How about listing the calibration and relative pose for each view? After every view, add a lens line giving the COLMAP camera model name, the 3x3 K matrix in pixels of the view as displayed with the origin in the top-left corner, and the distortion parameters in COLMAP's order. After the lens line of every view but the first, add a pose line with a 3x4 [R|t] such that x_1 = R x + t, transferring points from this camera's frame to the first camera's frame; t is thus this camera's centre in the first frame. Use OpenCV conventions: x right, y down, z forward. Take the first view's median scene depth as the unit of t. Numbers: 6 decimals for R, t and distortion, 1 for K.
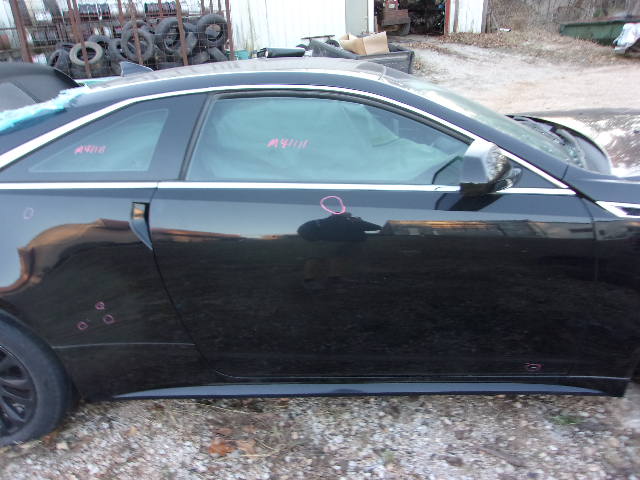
lens RADIAL K [[509.2, 0, 308.1], [0, 509.2, 243.3], [0, 0, 1]] dist [0.002079, 0.019311]
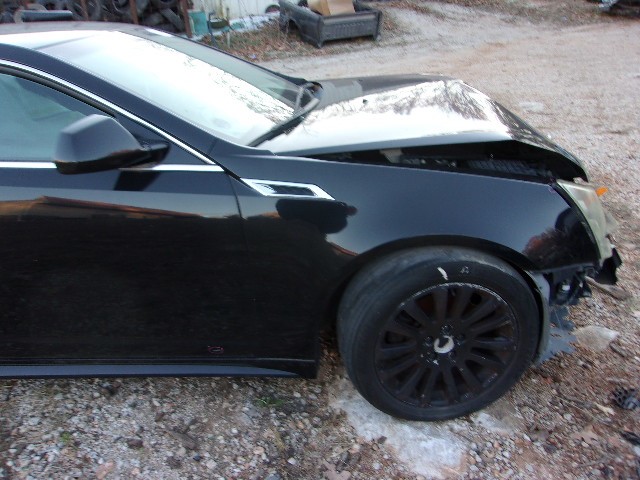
lens RADIAL K [[509.2, 0, 308.1], [0, 509.2, 243.3], [0, 0, 1]] dist [0.002079, 0.019311]
pose [[0.999890, -0.002788, -0.014552, 0.586496], [0.003753, 0.997768, 0.066675, -0.021290], [0.014334, -0.066722, 0.997669, 0.046087]]
